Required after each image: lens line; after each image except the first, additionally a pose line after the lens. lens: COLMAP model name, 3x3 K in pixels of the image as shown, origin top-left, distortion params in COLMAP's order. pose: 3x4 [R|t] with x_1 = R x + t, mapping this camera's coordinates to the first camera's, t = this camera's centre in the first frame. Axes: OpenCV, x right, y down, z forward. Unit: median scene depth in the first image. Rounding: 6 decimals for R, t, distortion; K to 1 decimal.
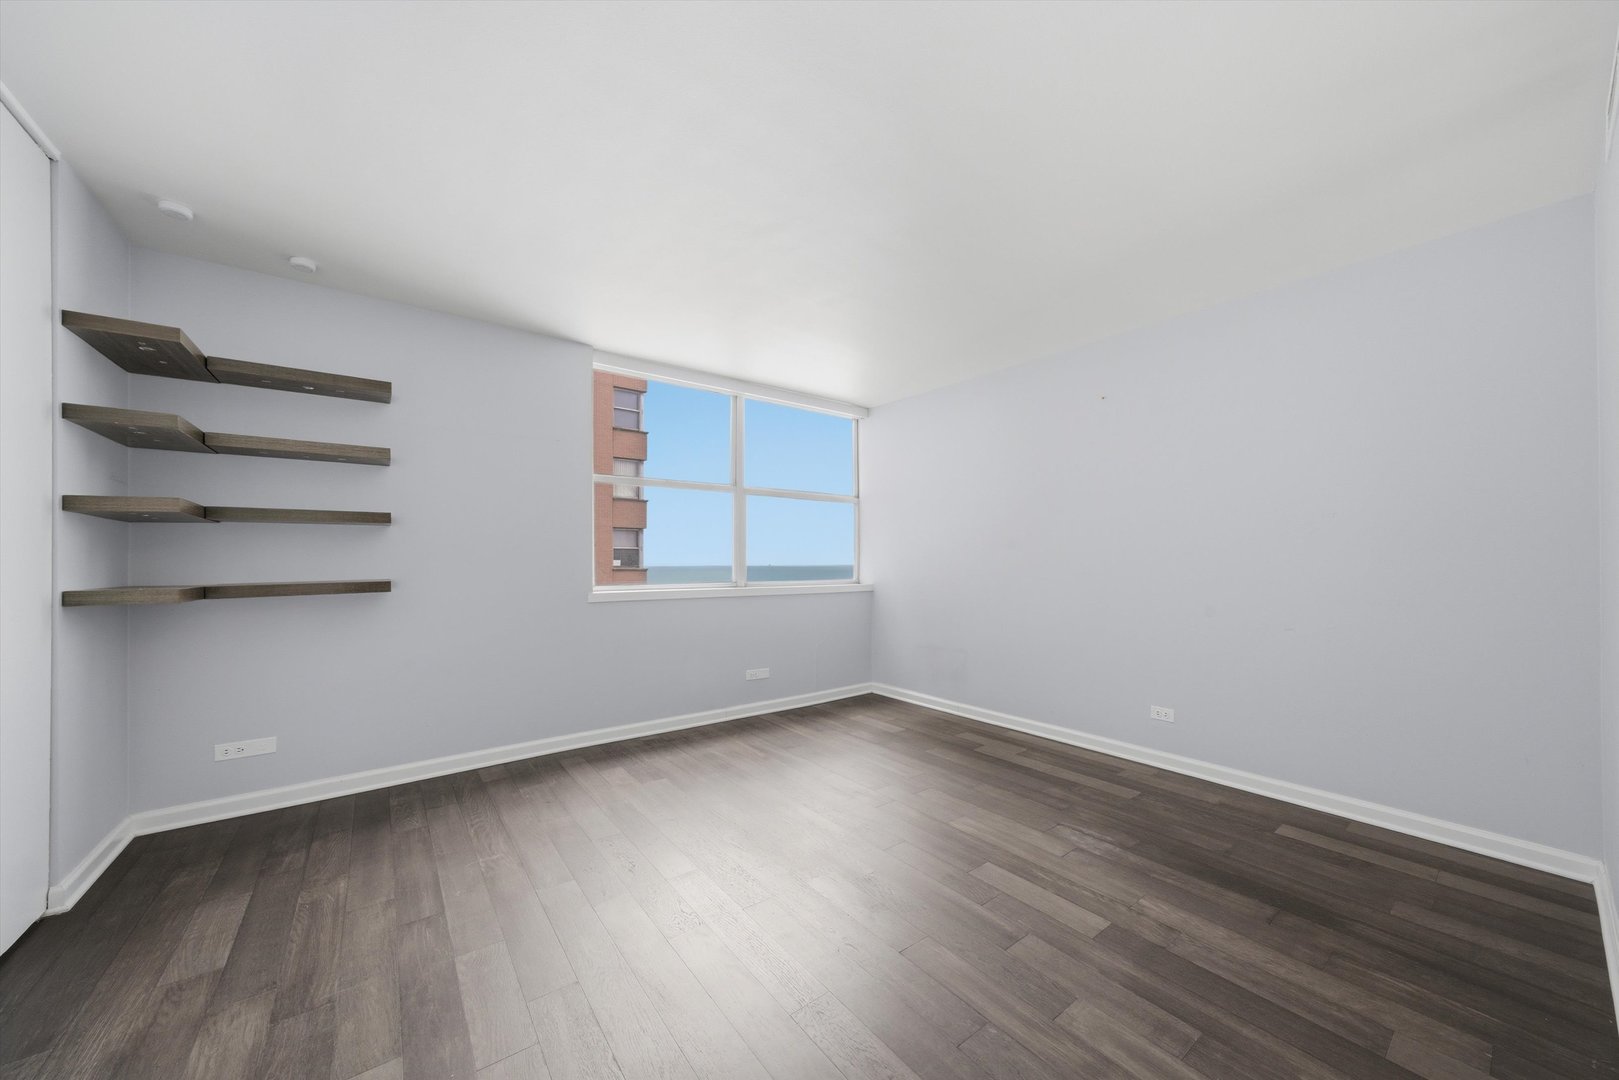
lens RADIAL K [[558.9, 0, 811.0], [0, 558.9, 563.0], [0, 0, 1]] dist [0.000671, 0.000208]
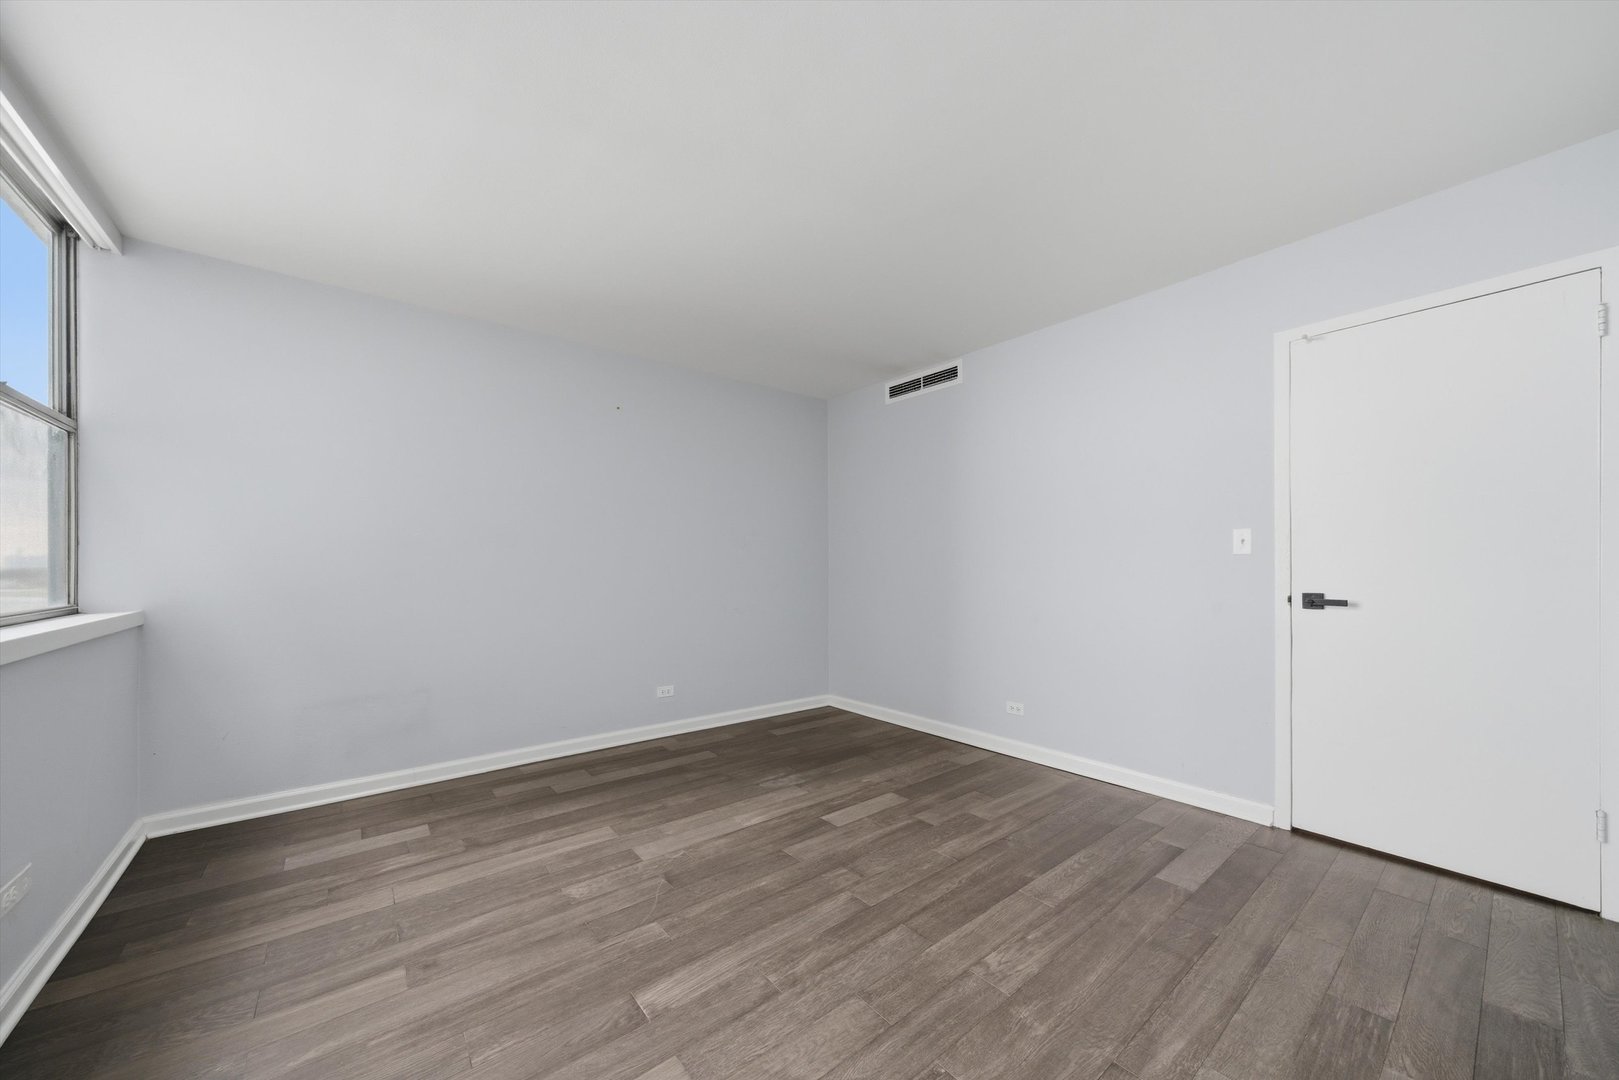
lens RADIAL K [[558.9, 0, 811.0], [0, 558.9, 563.0], [0, 0, 1]] dist [0.000671, 0.000208]
pose [[-0.019000, 0.011322, 0.999755, -0.726933], [-0.005464, 0.999920, -0.011427, 0.000763], [-0.999805, -0.005680, -0.018936, 0.852649]]
